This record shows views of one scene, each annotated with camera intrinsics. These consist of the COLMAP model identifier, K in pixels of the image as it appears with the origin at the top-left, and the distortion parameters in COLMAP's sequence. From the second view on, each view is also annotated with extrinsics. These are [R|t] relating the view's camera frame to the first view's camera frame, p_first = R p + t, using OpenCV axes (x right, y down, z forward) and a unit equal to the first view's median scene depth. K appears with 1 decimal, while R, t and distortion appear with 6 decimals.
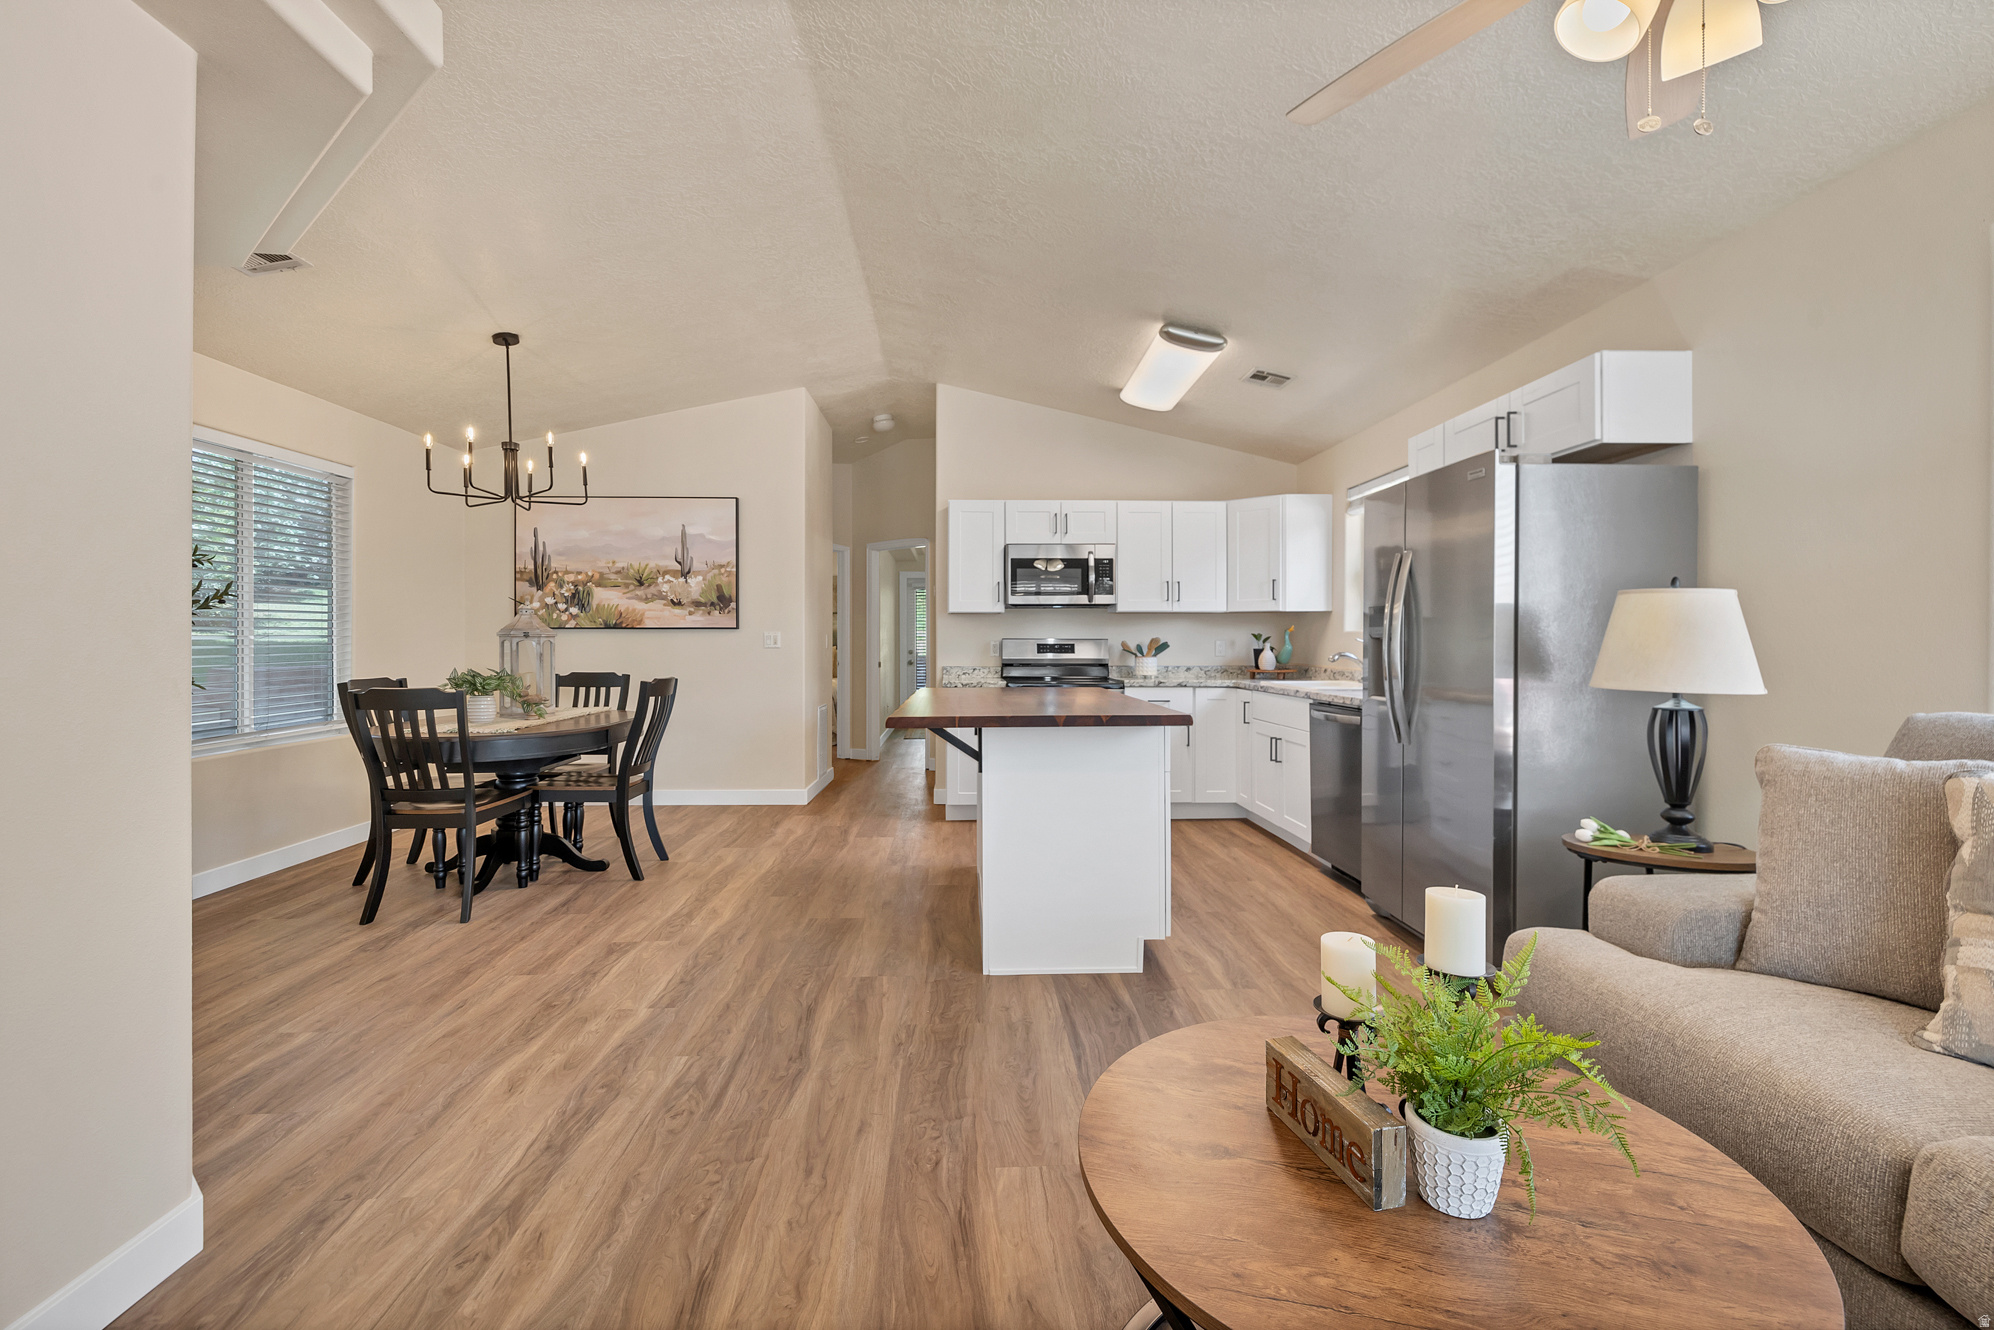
lens RADIAL K [[868.0, 0, 1009.7], [0, 868.0, 654.1], [0, 0, 1]] dist [0.002073, 0.000483]
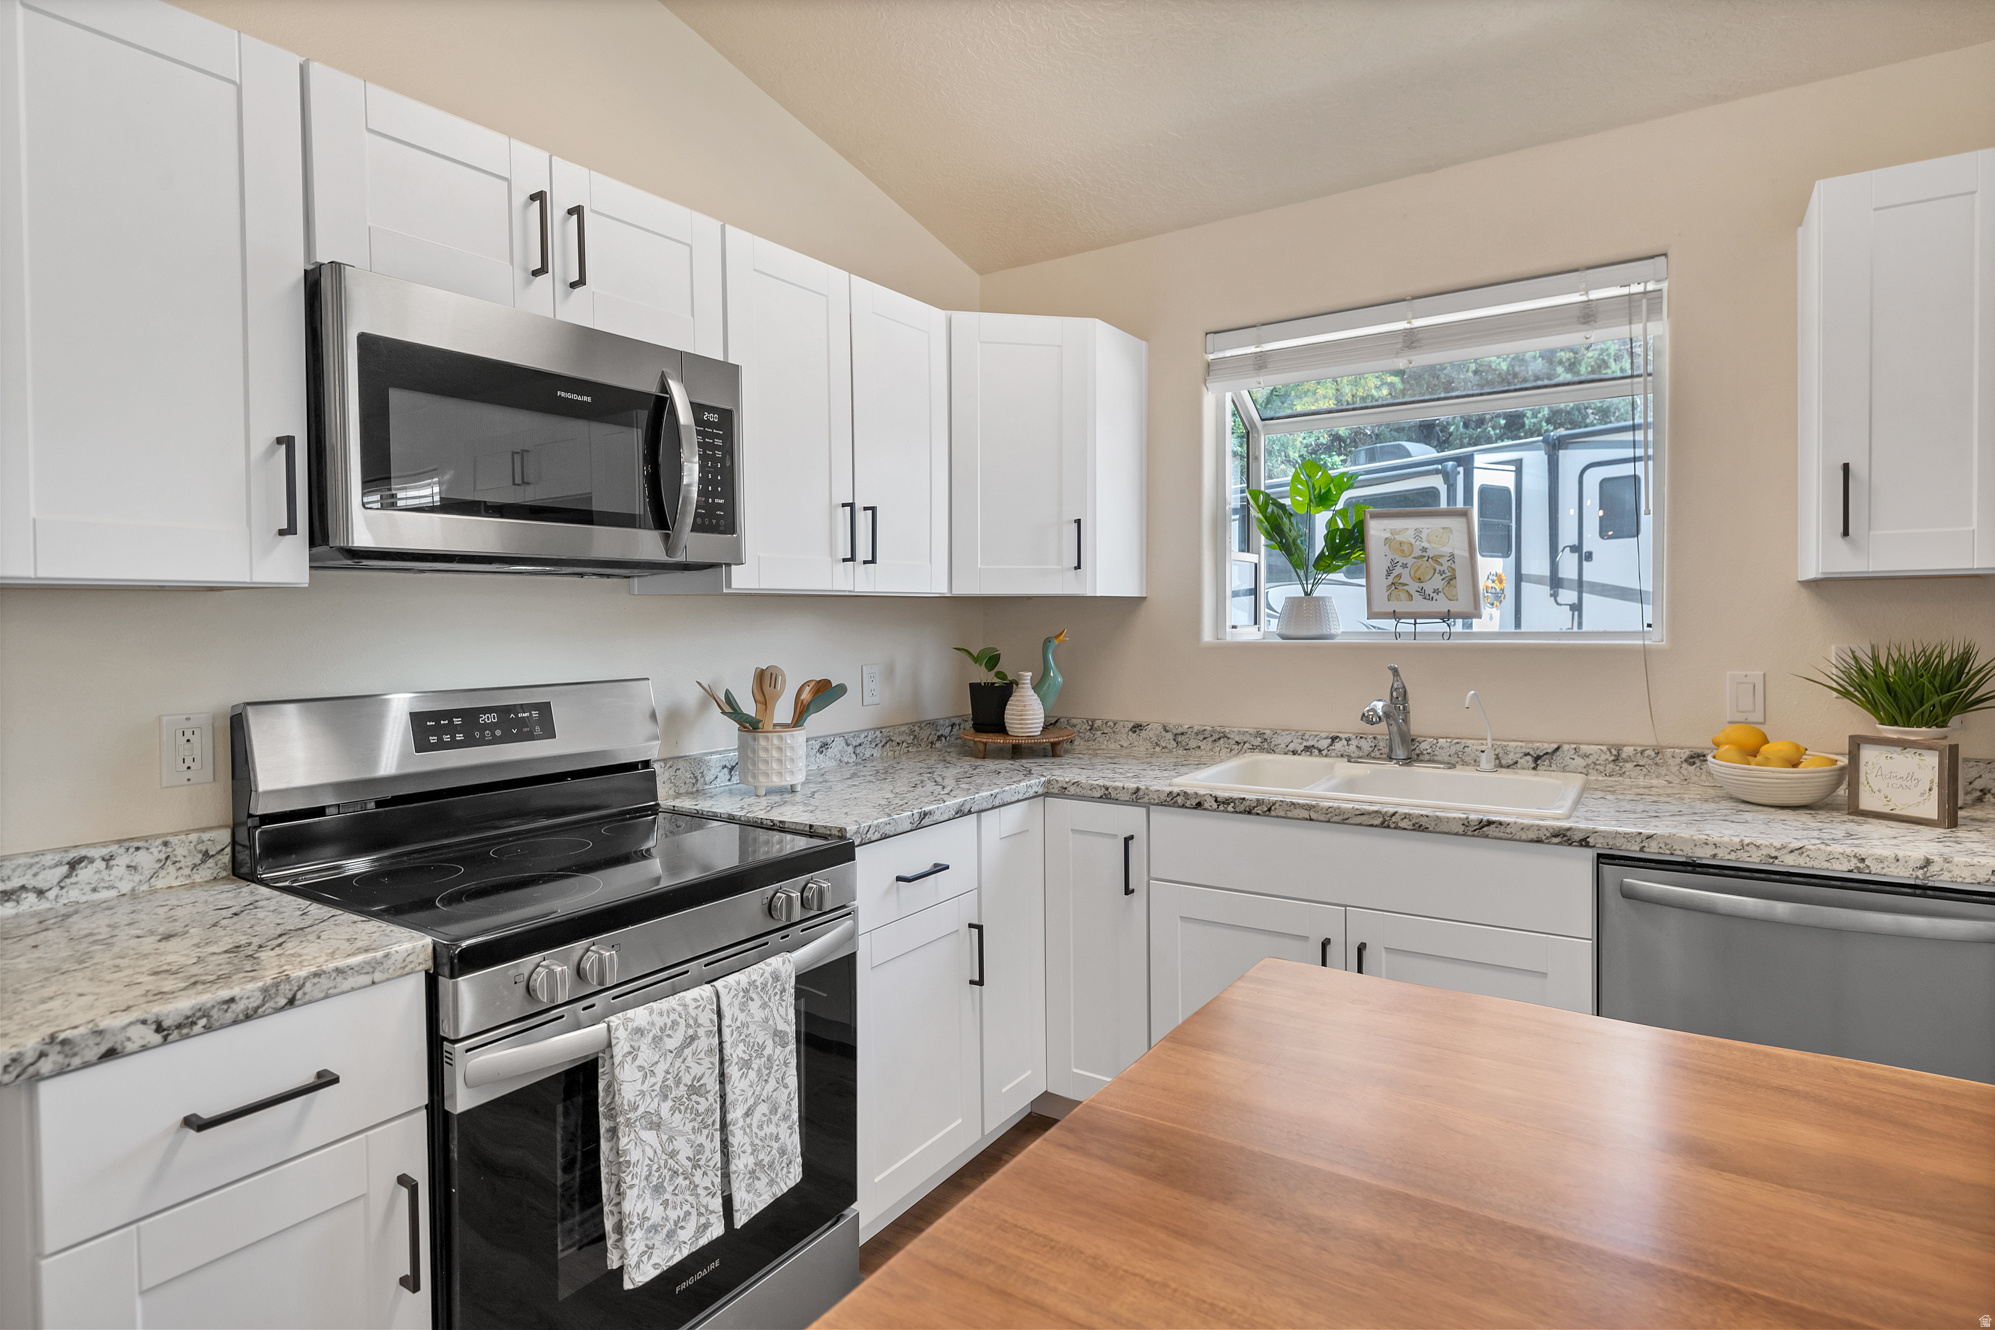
lens RADIAL K [[1018.4, 0, 1010.1], [0, 1018.4, 646.3], [0, 0, 1]] dist [-0.003100, 0.000737]
pose [[0.599929, -0.028074, 0.799560, -0.107064], [0.021755, 0.999587, 0.018774, -0.035853], [-0.799757, 0.006131, 0.600292, 0.743494]]
